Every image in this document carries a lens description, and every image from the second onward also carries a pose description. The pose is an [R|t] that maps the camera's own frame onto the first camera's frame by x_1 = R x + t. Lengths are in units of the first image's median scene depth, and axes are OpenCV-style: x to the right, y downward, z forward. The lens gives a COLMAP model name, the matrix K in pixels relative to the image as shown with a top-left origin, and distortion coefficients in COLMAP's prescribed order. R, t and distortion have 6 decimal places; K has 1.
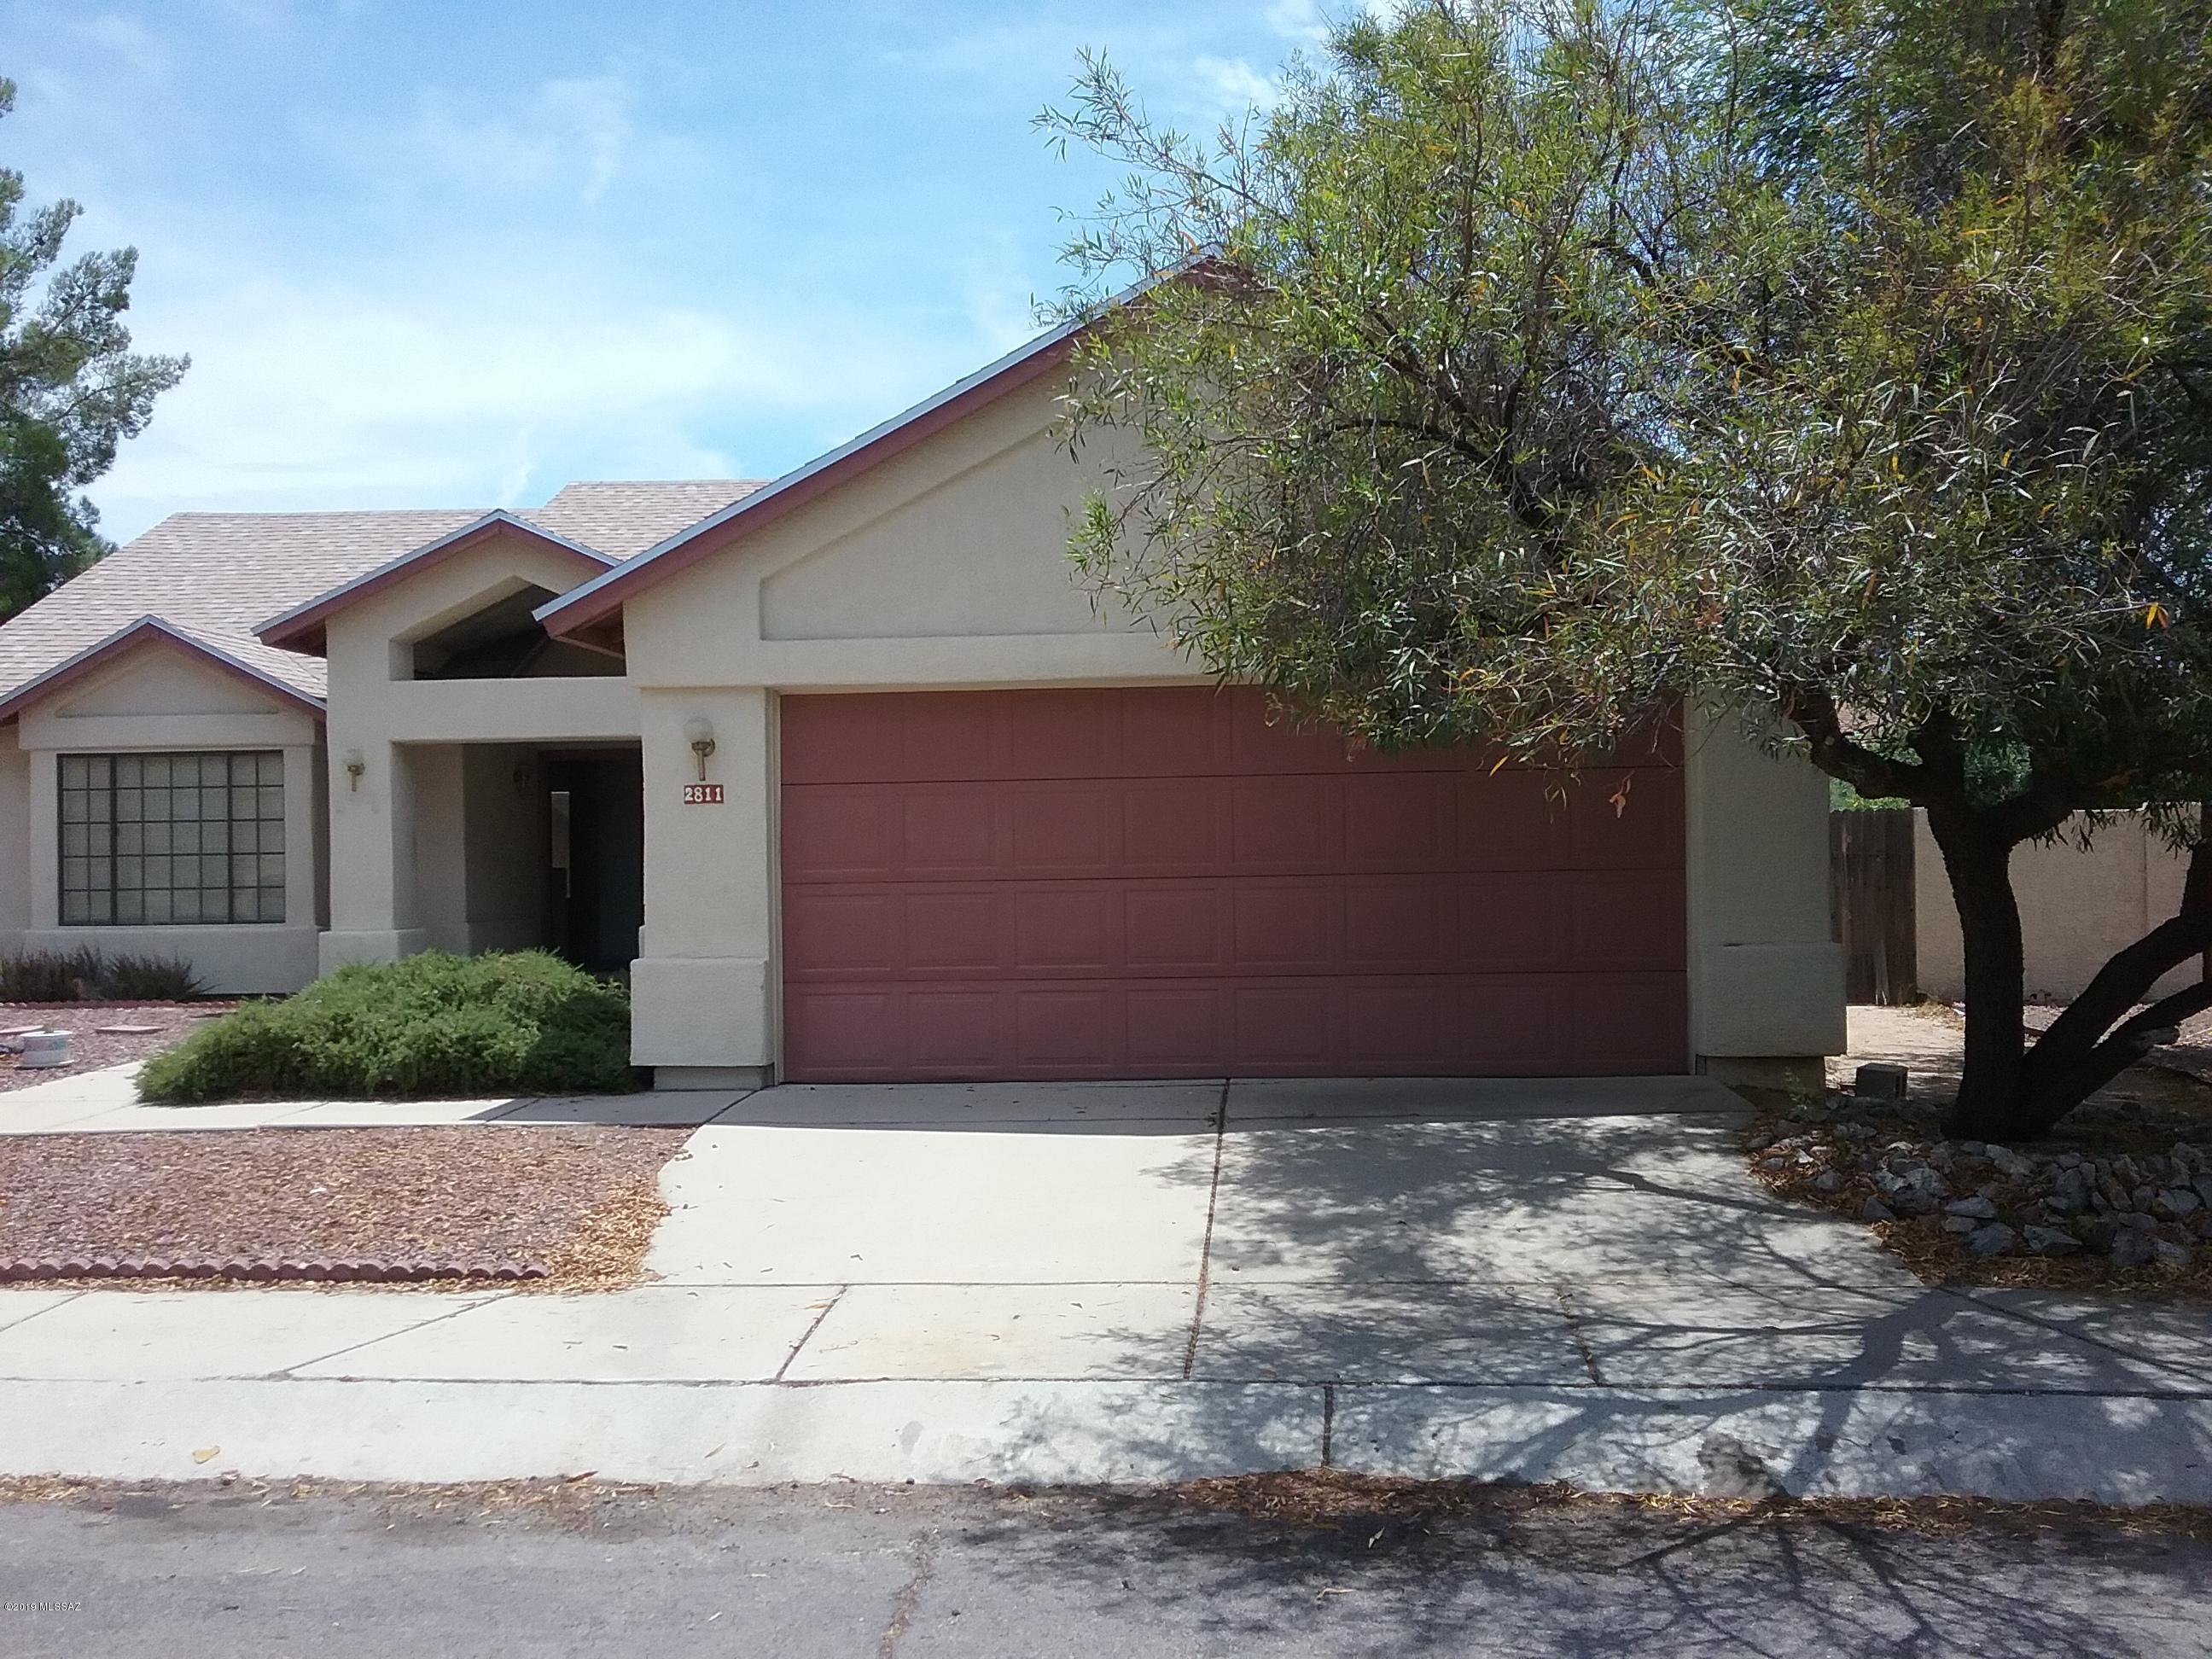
lens RADIAL K [[2012.8, 0, 1106.0], [0, 2012.8, 829.5], [0, 0, 1]] dist [-0.004980, 0.000941]
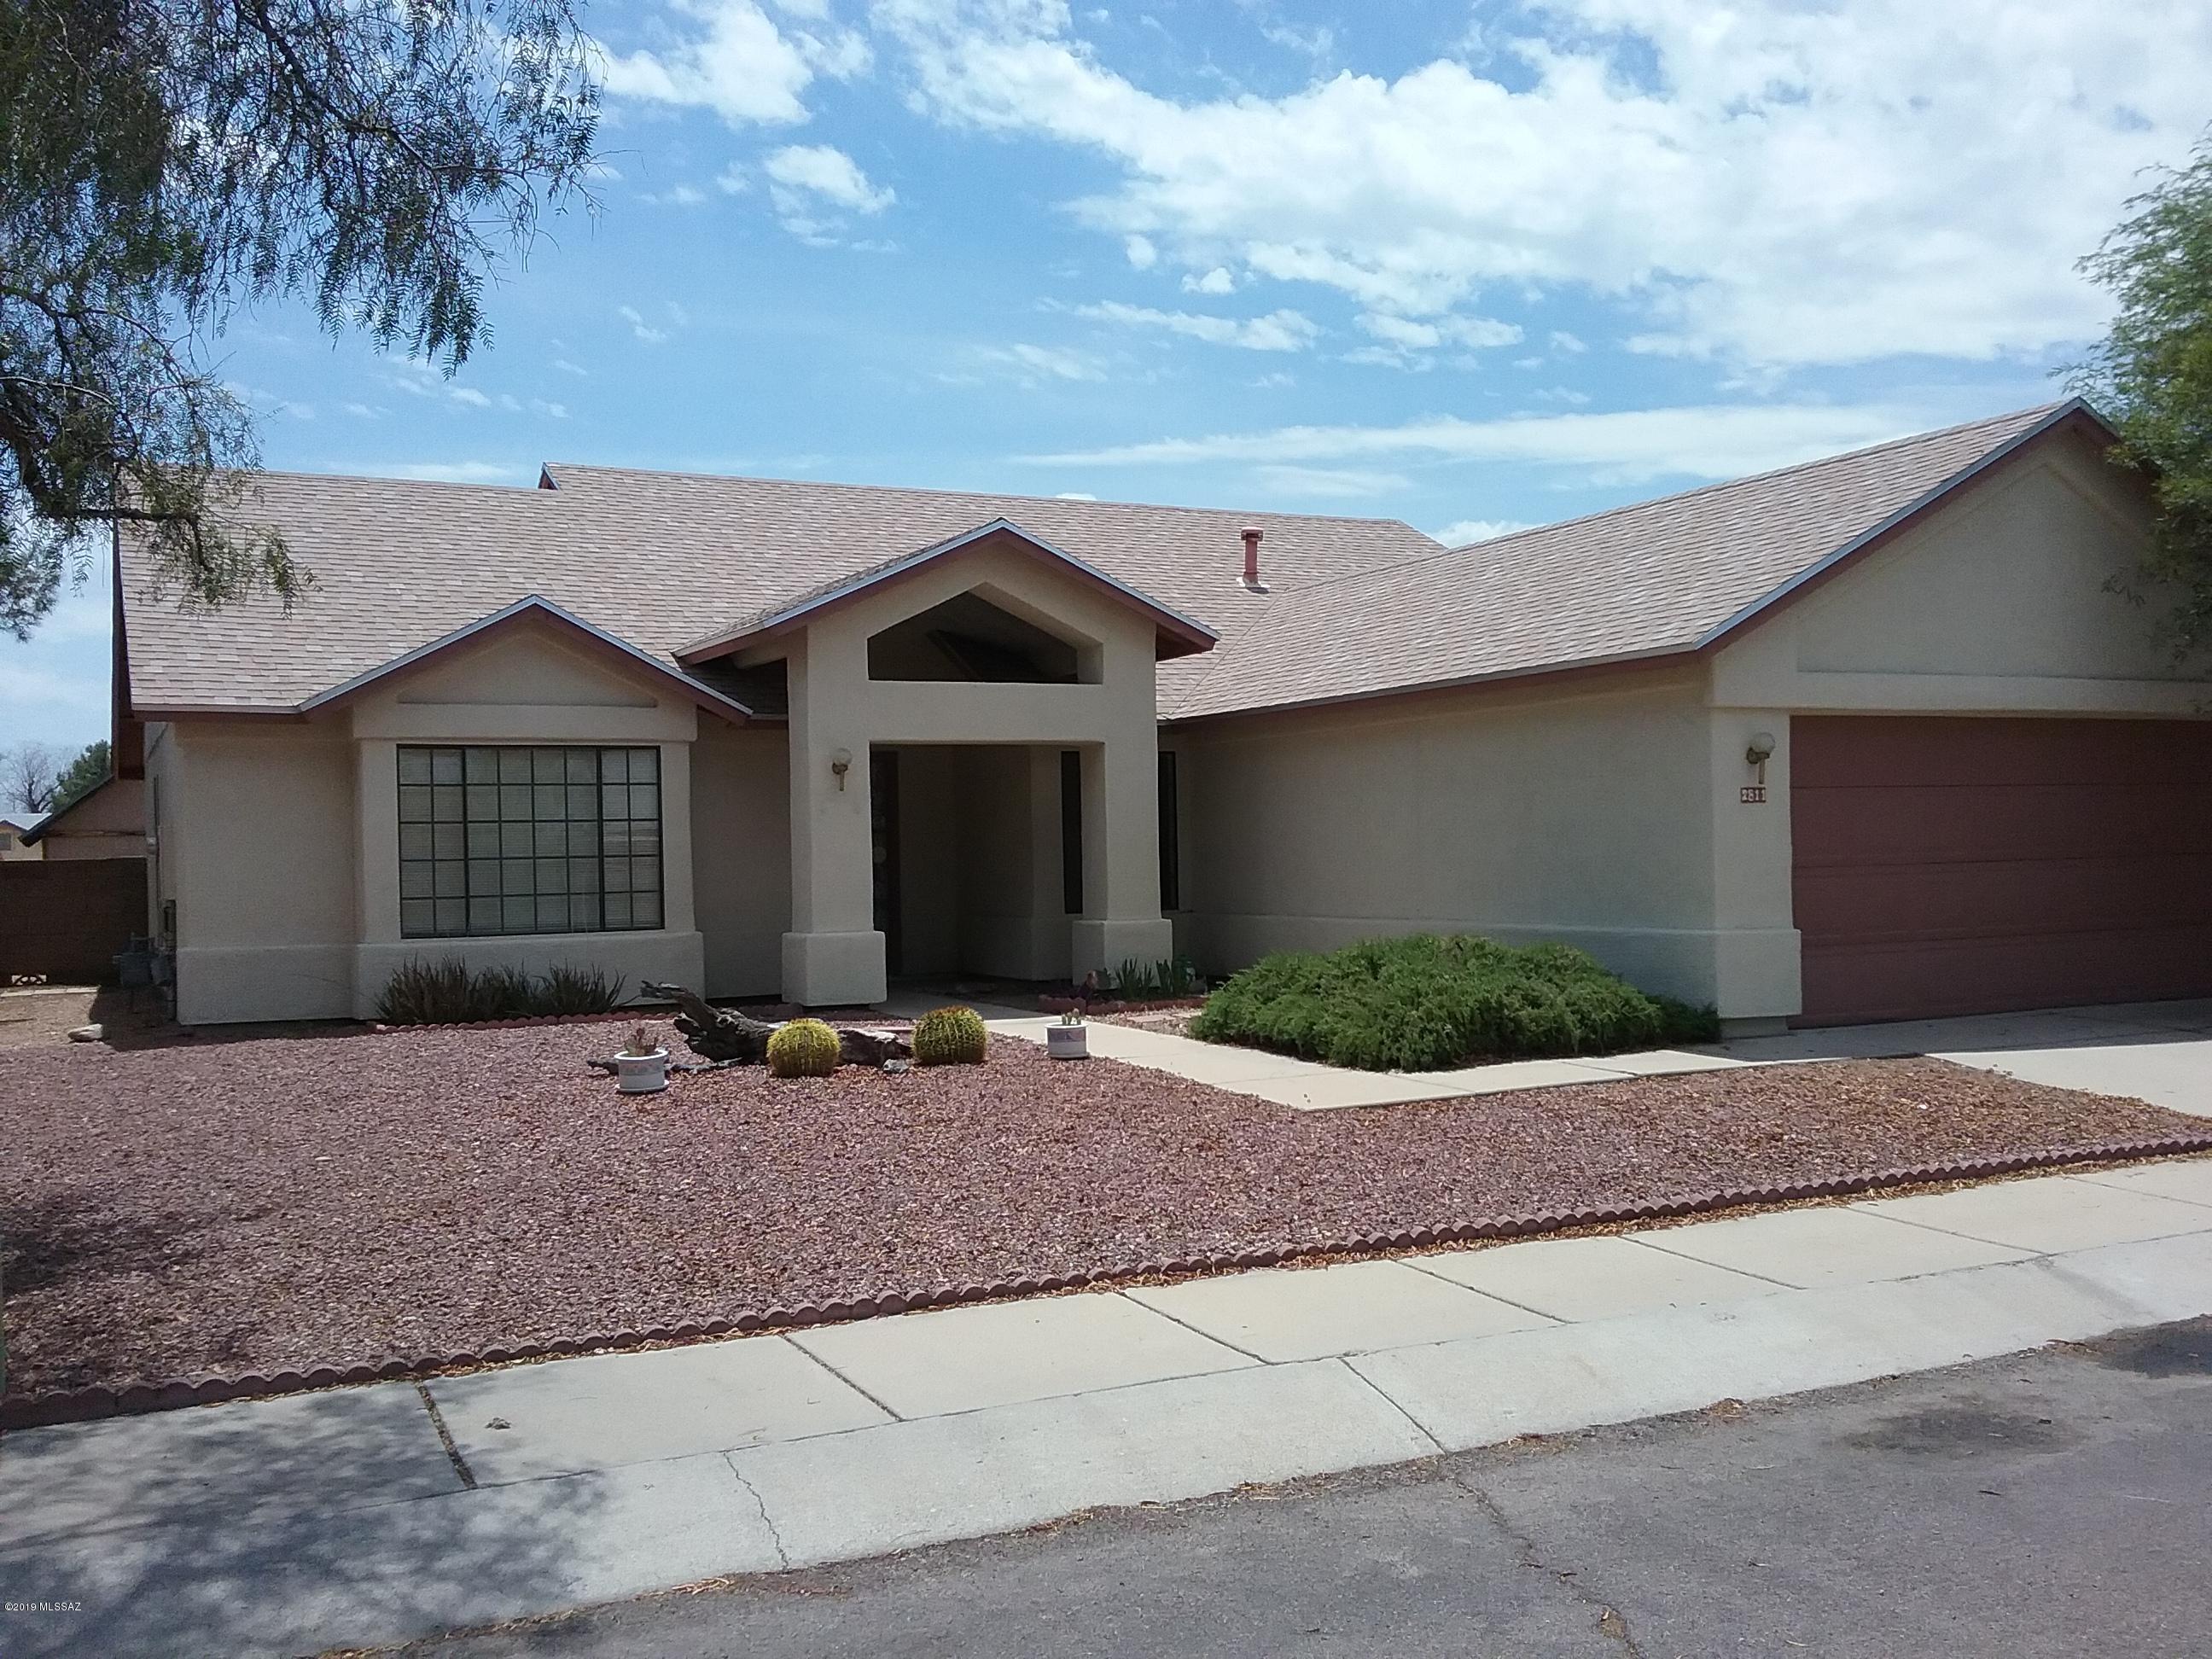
lens RADIAL K [[1971.4, 0, 1106.0], [0, 1971.4, 829.5], [0, 0, 1]] dist [0.089284, -0.001221]
pose [[0.860079, 0.005573, 0.510130, -0.703467], [0.000486, 0.999931, -0.011742, 0.010581], [-0.510160, 0.010347, 0.860017, 0.095843]]
